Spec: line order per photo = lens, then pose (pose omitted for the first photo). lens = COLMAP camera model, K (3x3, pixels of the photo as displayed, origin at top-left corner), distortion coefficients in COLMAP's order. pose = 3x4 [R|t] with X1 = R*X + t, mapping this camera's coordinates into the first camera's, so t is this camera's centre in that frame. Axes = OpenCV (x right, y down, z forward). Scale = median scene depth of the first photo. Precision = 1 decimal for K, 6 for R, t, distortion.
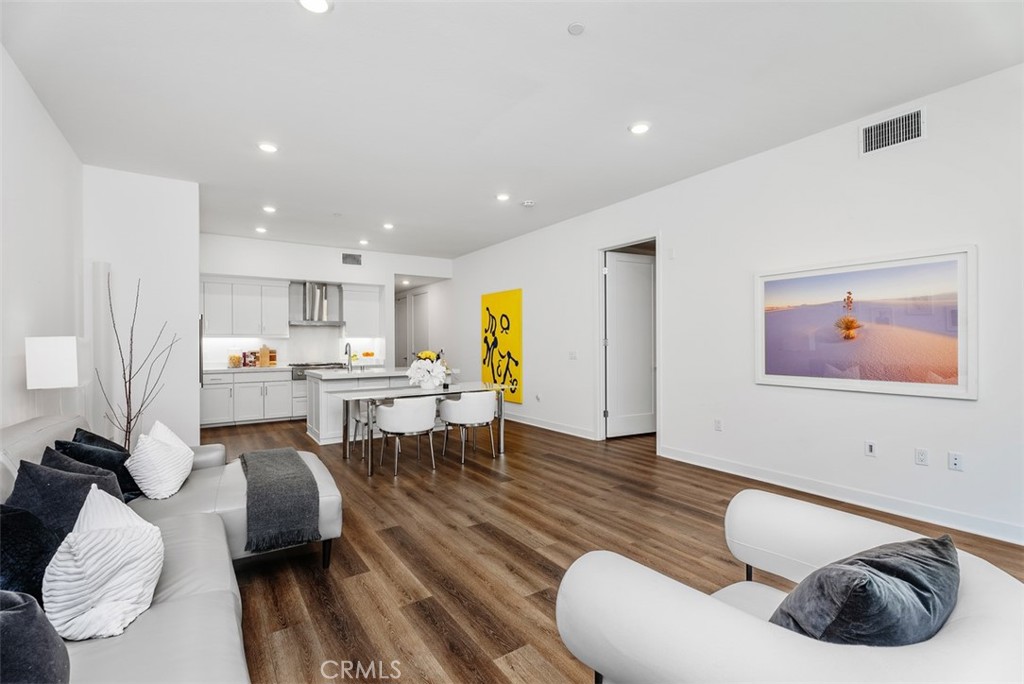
lens RADIAL K [[457.8, 0, 522.7], [0, 457.8, 335.6], [0, 0, 1]] dist [-0.001250, -0.001733]
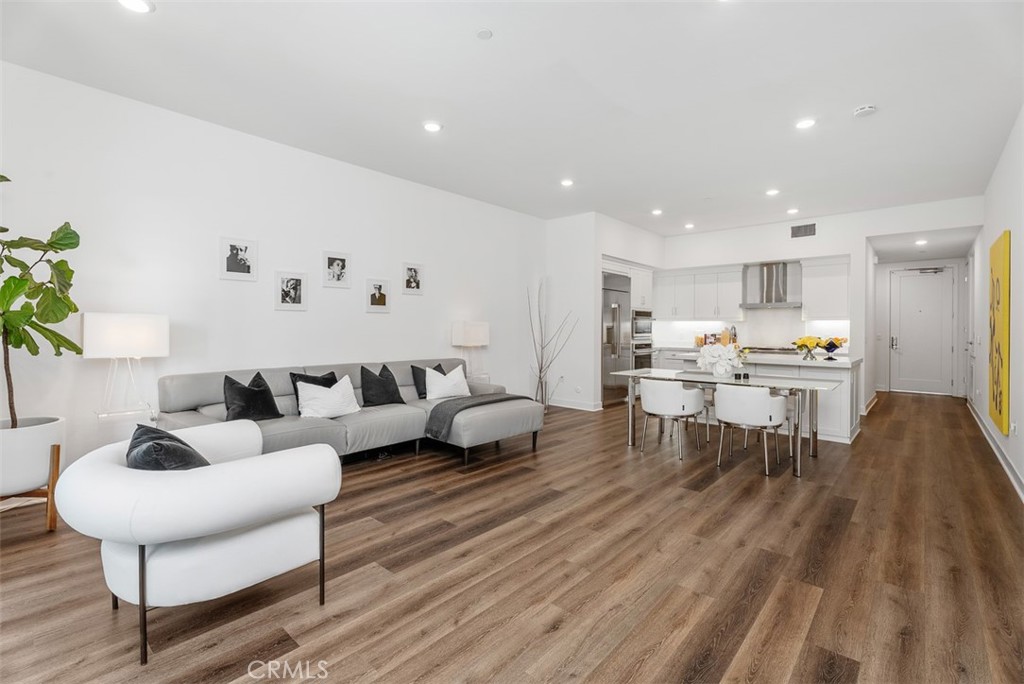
lens RADIAL K [[457.8, 0, 502.9], [0, 457.8, 332.3], [0, 0, 1]] dist [-0.001250, -0.001733]
pose [[0.223565, 0.017962, -0.974523, 0.390894], [0.011078, 0.999719, 0.020967, 0.003110], [0.974626, -0.015483, 0.223304, 0.263650]]
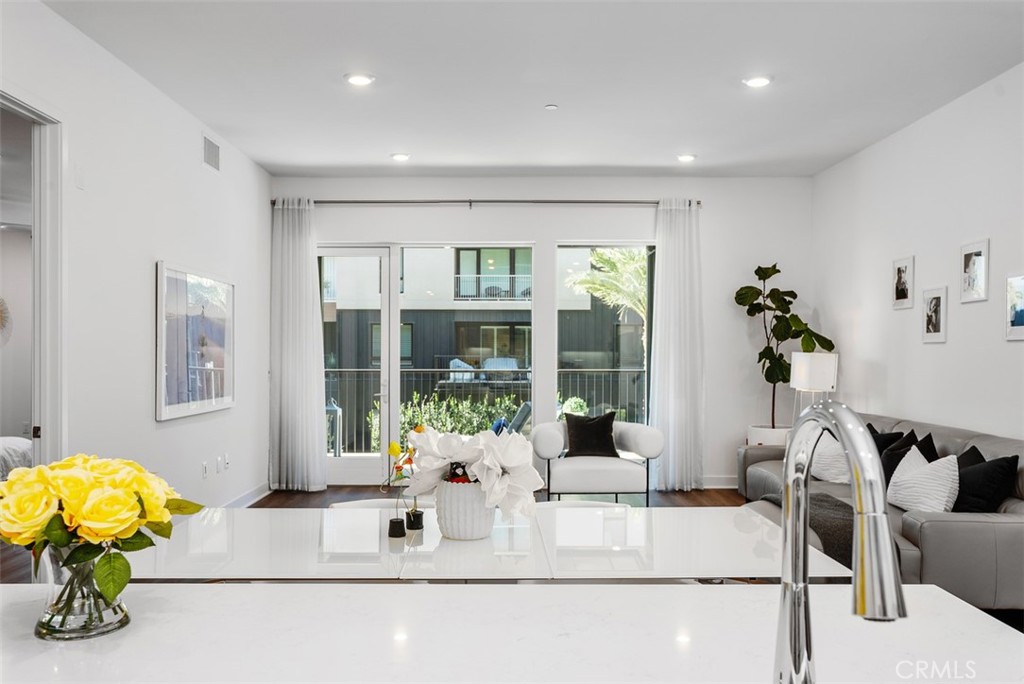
lens RADIAL K [[831.6, 0, 502.3], [0, 831.6, 364.9], [0, 0, 1]] dist [-0.017188, -0.001898]
pose [[-0.830154, -0.007030, 0.557490, -0.349265], [-0.009486, 0.999954, -0.001516, 0.009106], [-0.557454, -0.006546, -0.830182, 0.983439]]
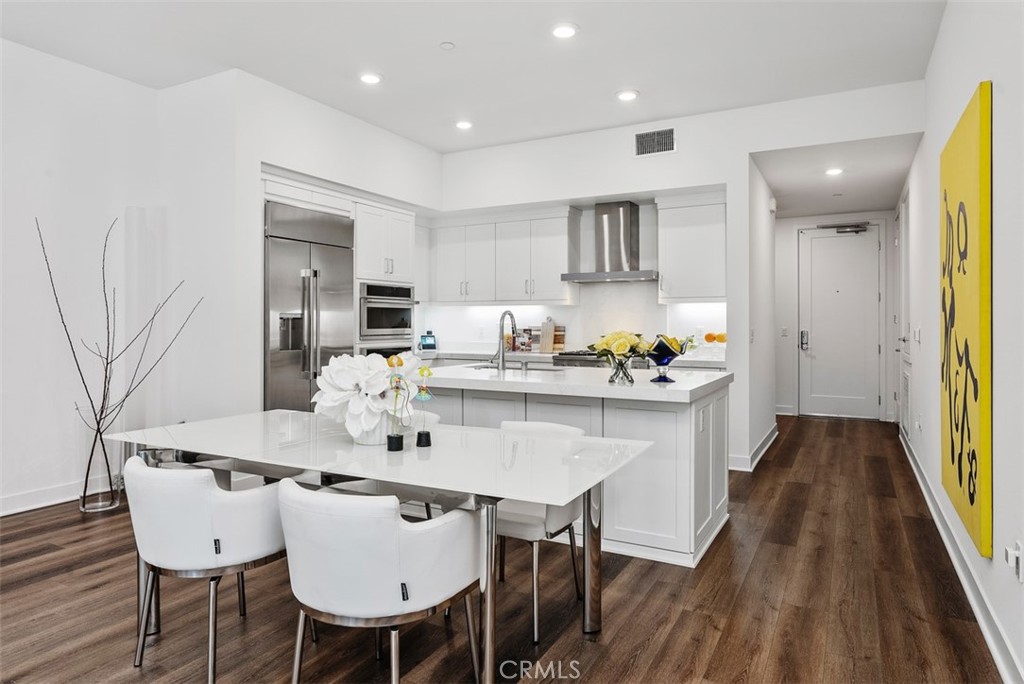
lens RADIAL K [[627.6, 0, 497.9], [0, 627.6, 329.1], [0, 0, 1]] dist [-0.013077, 0.004189]
pose [[0.441606, 0.016127, -0.897064, 0.171481], [0.014345, 0.999584, 0.025032, 0.015019], [0.897094, -0.023923, 0.441191, 0.604265]]
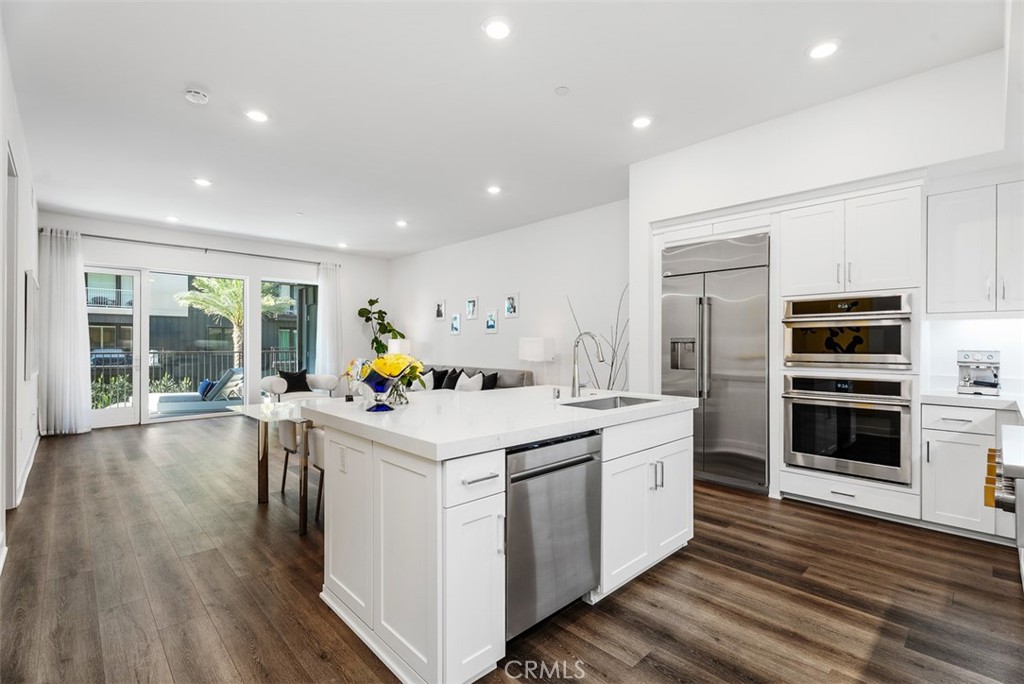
lens RADIAL K [[457.8, 0, 516.7], [0, 457.8, 343.5], [0, 0, 1]] dist [-0.001250, -0.001733]
pose [[-0.984927, 0.003357, -0.172940, -0.211316], [0.007332, 0.999723, -0.022350, 0.029524], [0.172817, -0.023281, -0.984679, 1.210363]]
